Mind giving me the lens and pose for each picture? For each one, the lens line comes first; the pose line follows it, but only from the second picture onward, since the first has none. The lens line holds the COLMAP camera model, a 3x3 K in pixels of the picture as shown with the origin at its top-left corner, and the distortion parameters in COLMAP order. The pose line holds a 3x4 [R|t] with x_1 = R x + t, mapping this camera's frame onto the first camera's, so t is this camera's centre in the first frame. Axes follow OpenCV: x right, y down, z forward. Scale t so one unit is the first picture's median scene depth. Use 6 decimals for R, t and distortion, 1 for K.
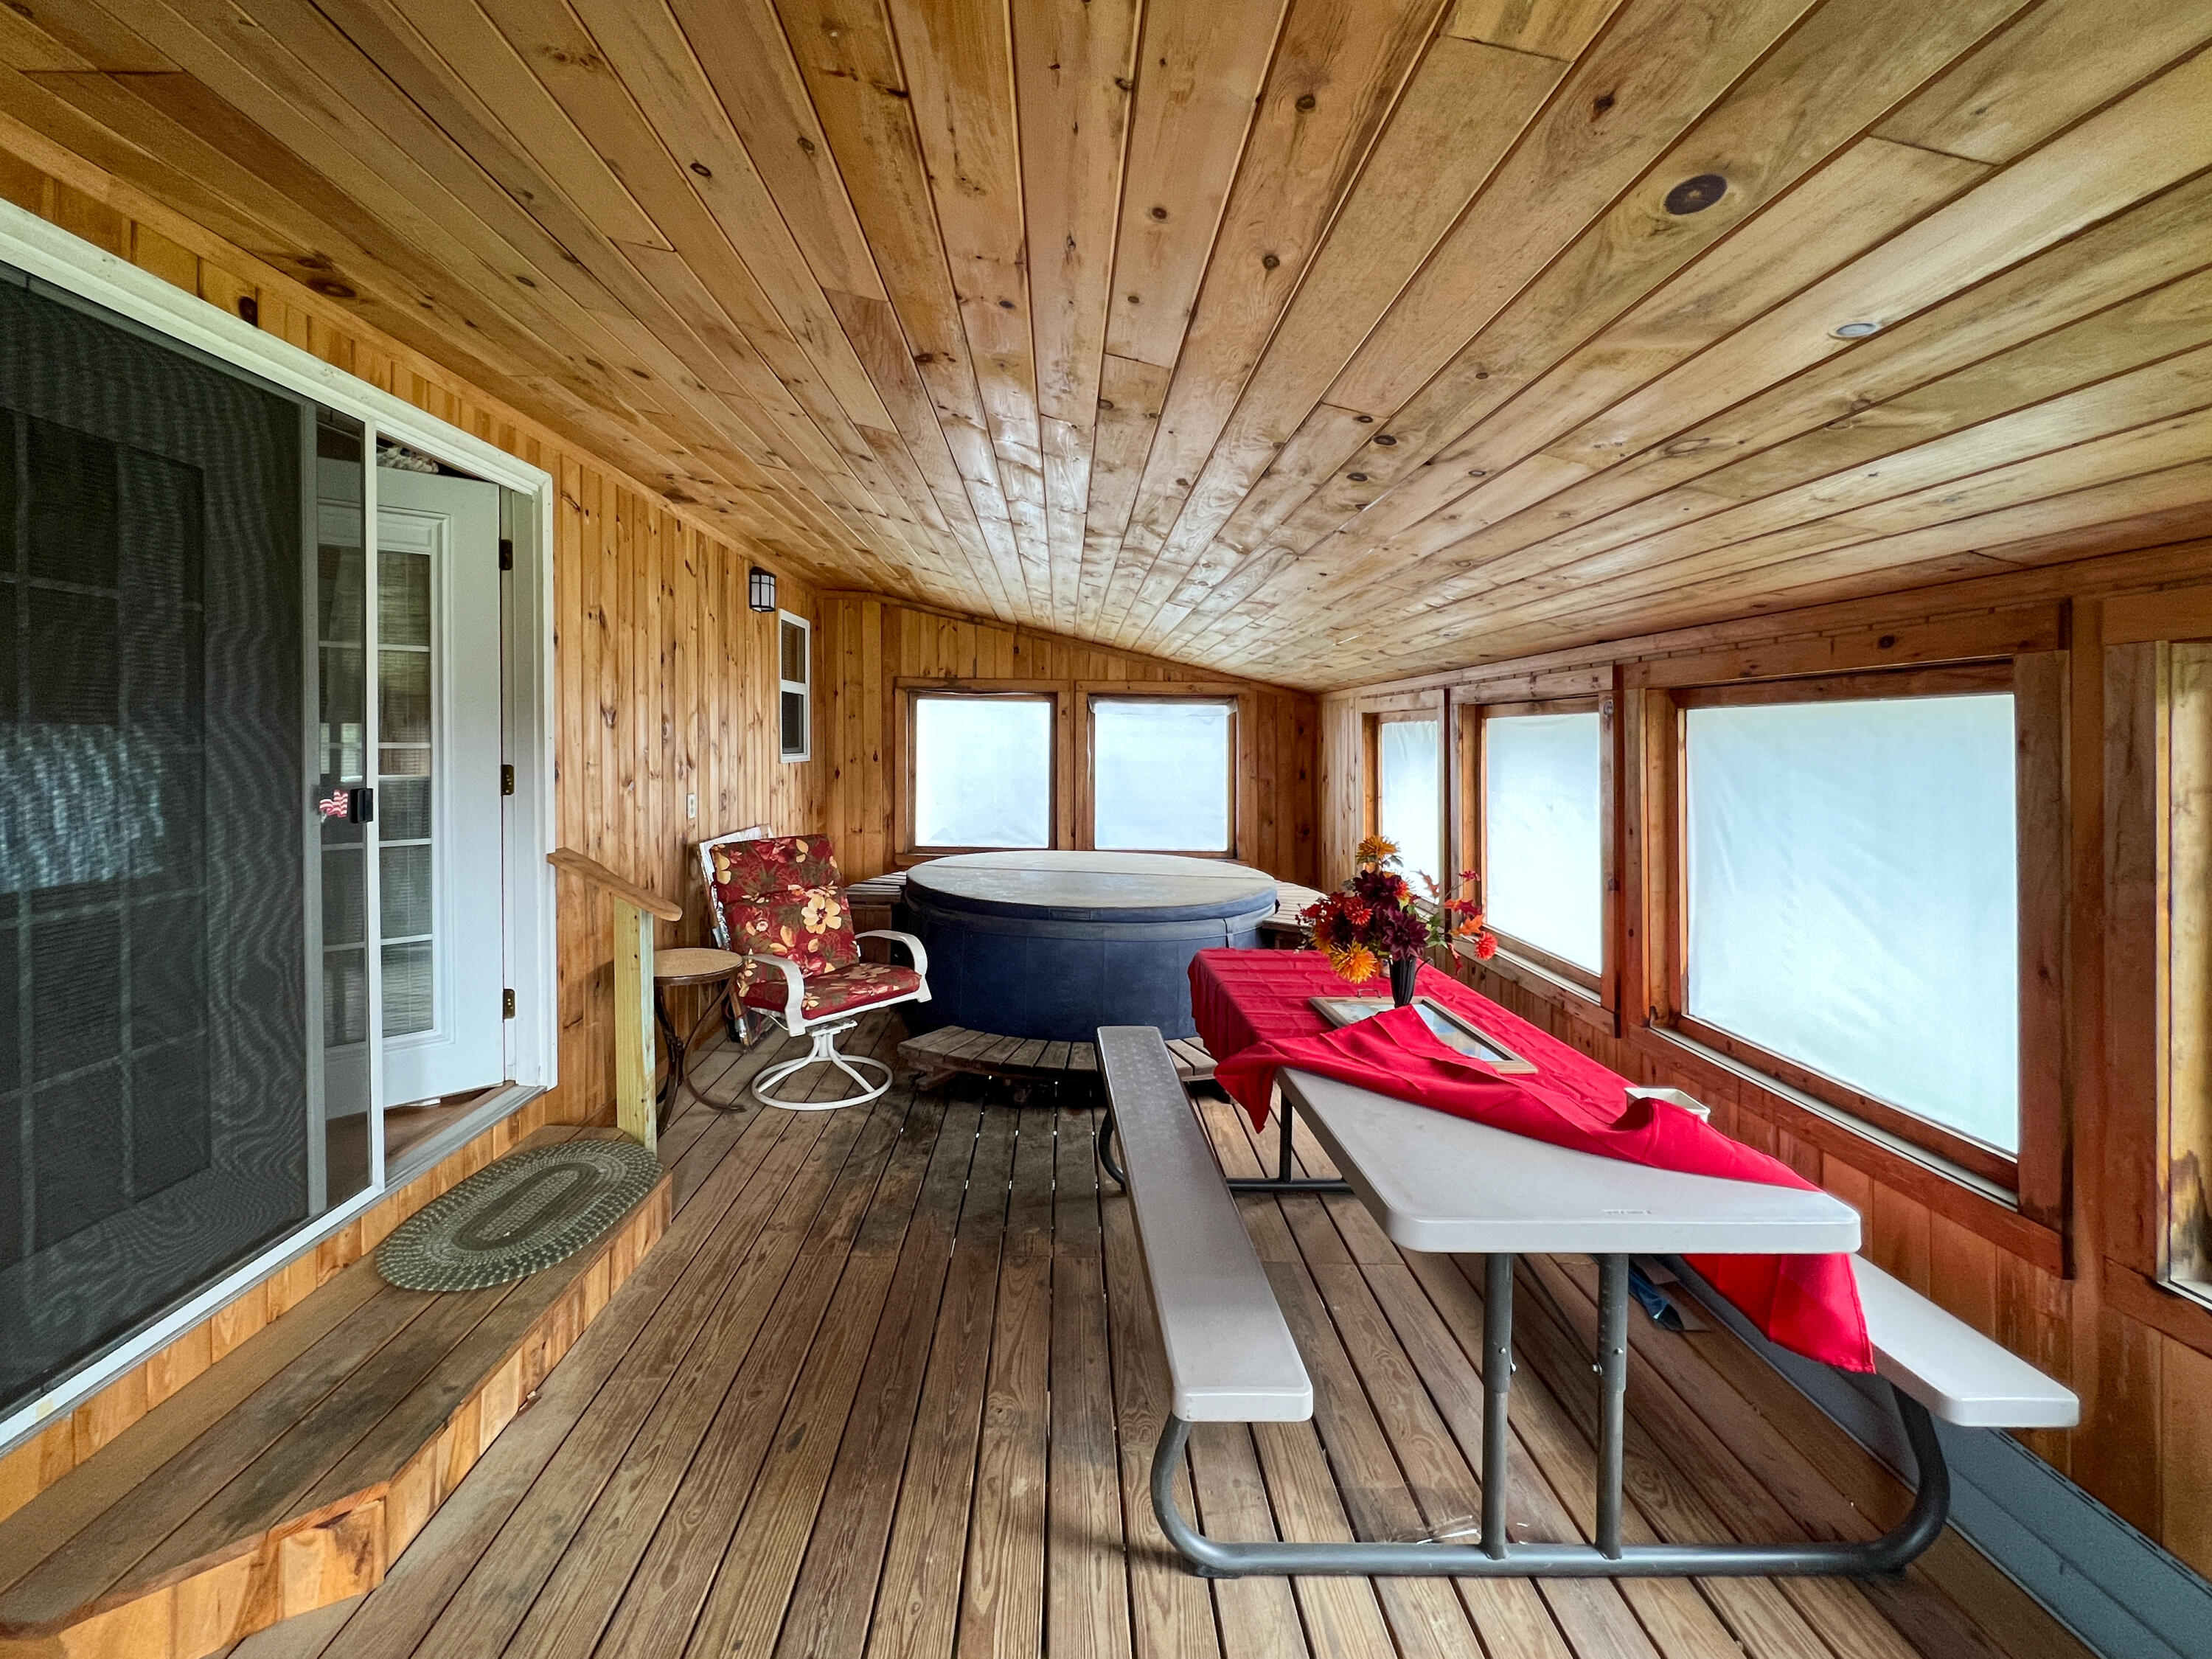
lens RADIAL K [[887.1, 0, 1081.6], [0, 887.1, 771.4], [0, 0, 1]] dist [-0.000549, -0.000163]
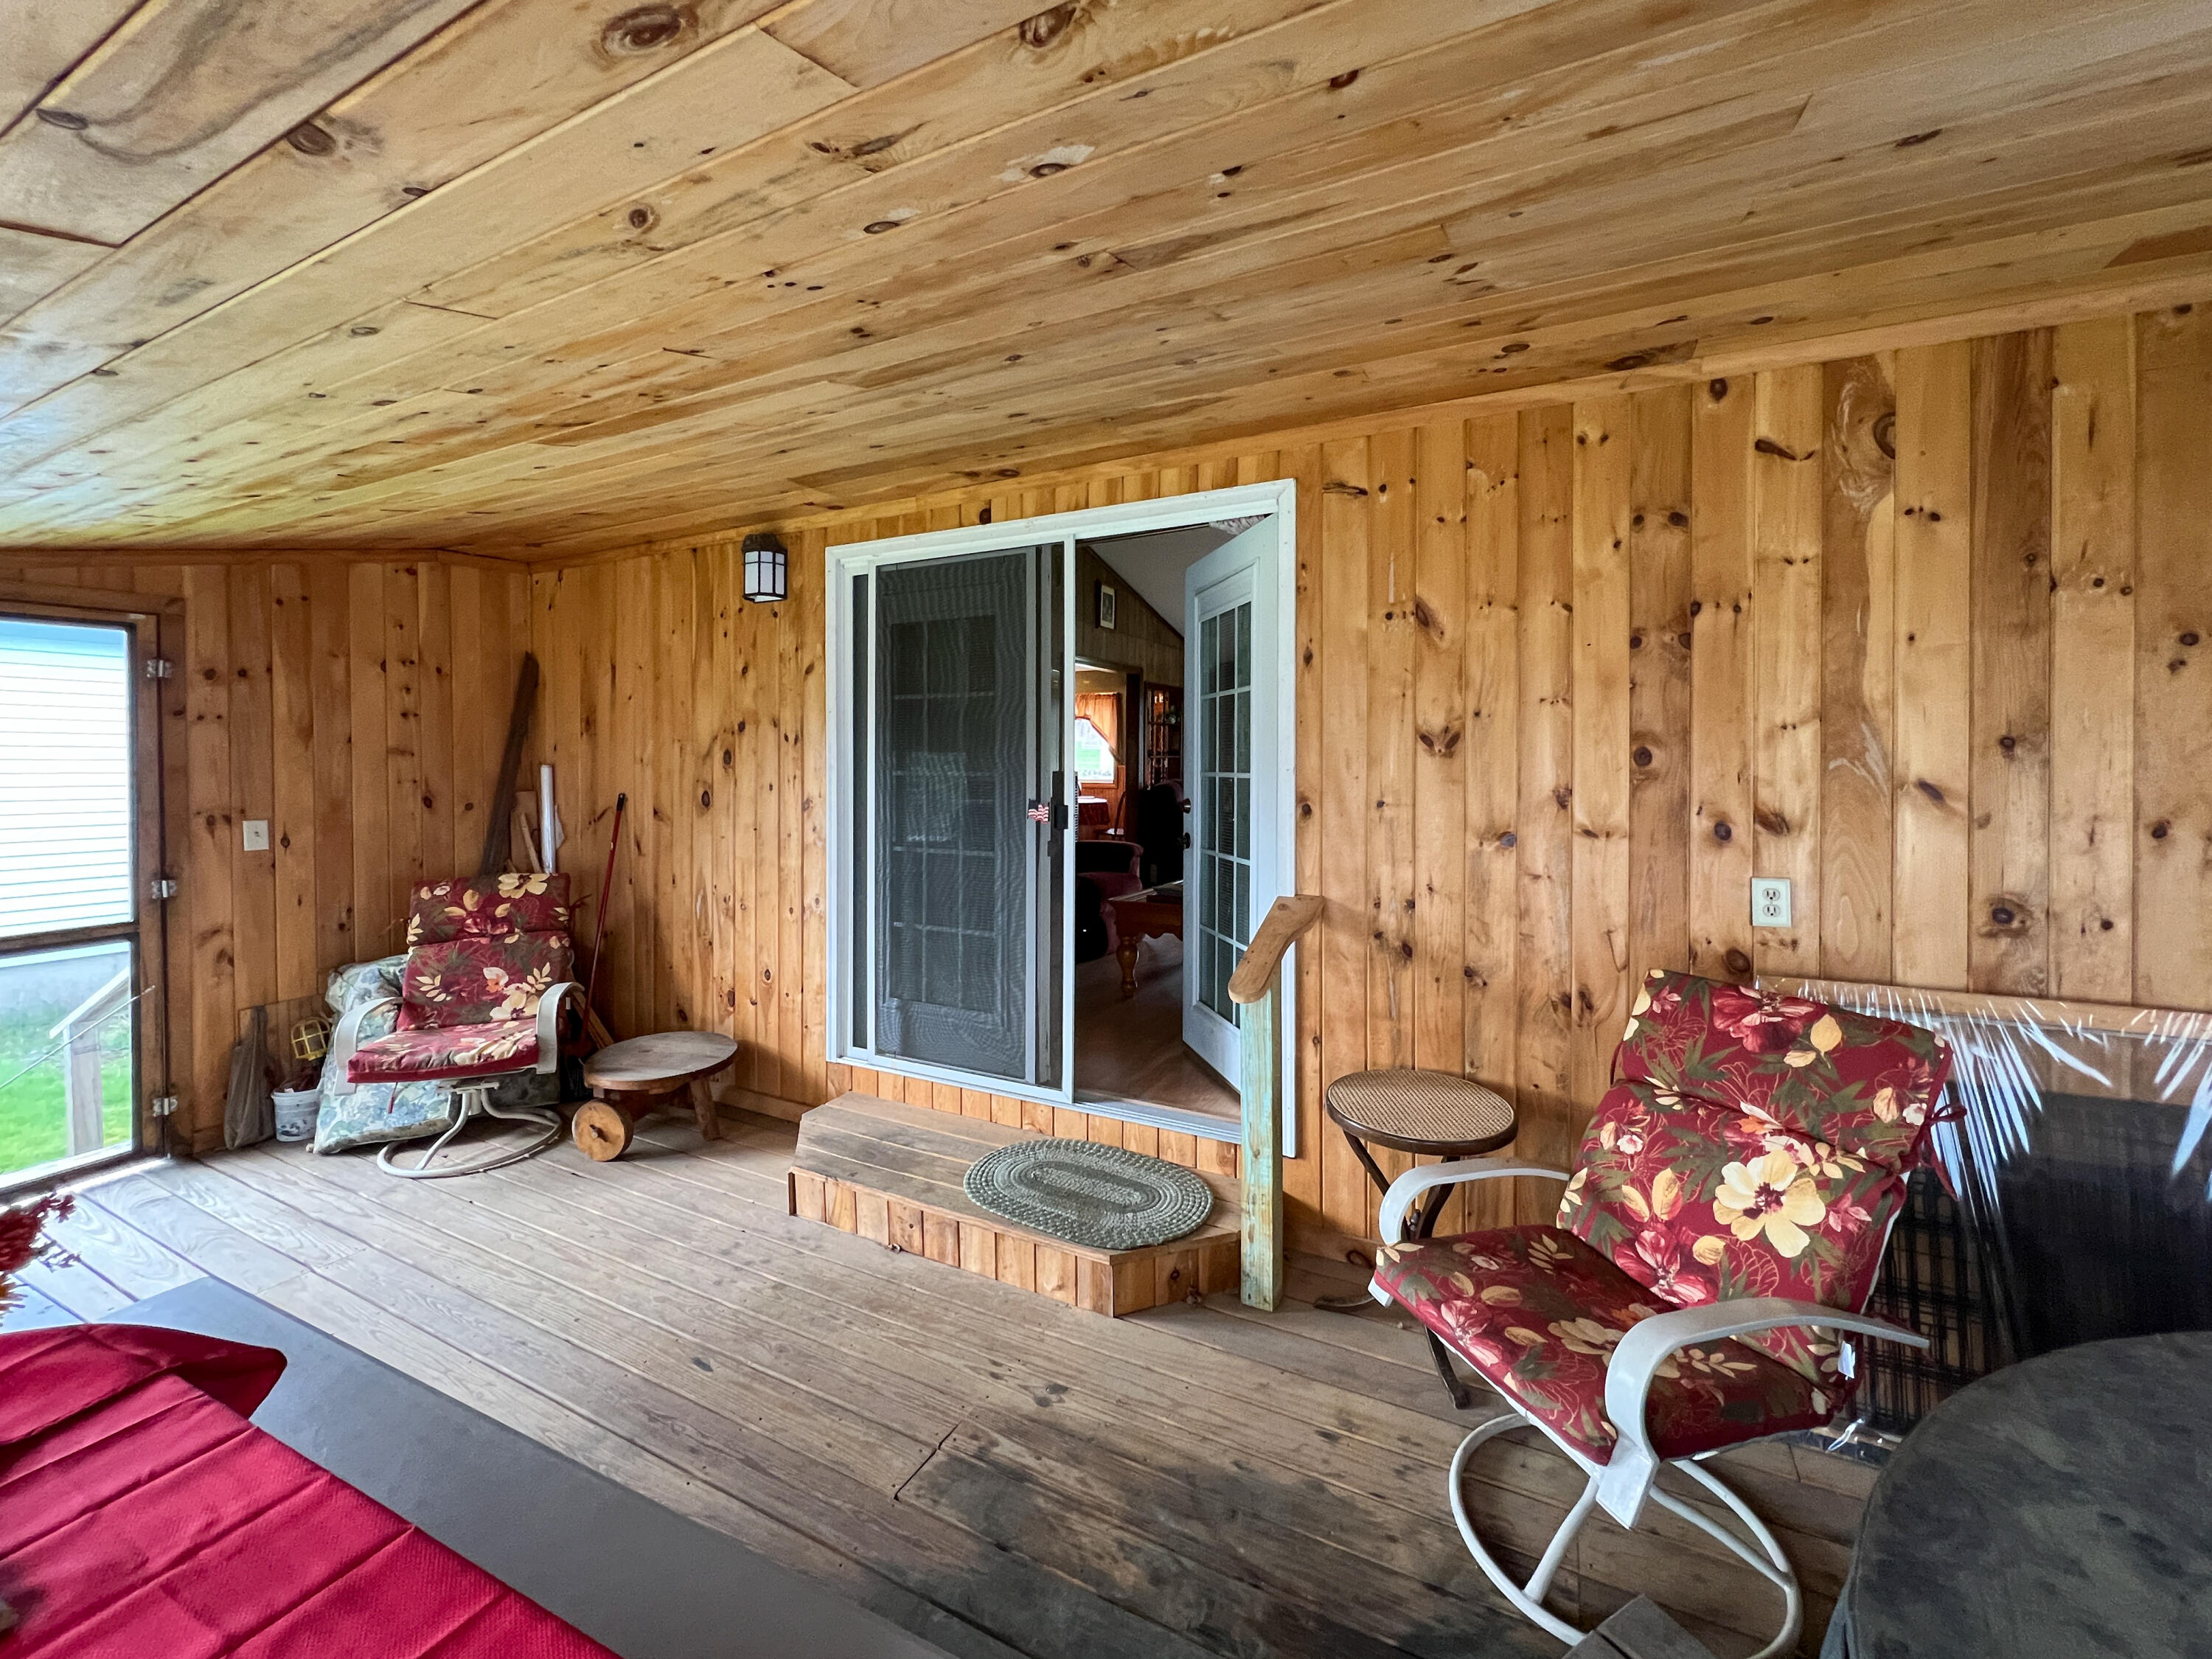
lens RADIAL K [[887.1, 0, 1081.6], [0, 887.1, 771.4], [0, 0, 1]] dist [-0.000549, -0.000163]
pose [[-0.466830, 0.008877, -0.884302, 0.286616], [-0.034725, 0.998994, 0.028360, -0.051376], [0.883665, 0.043947, -0.466053, 1.174237]]
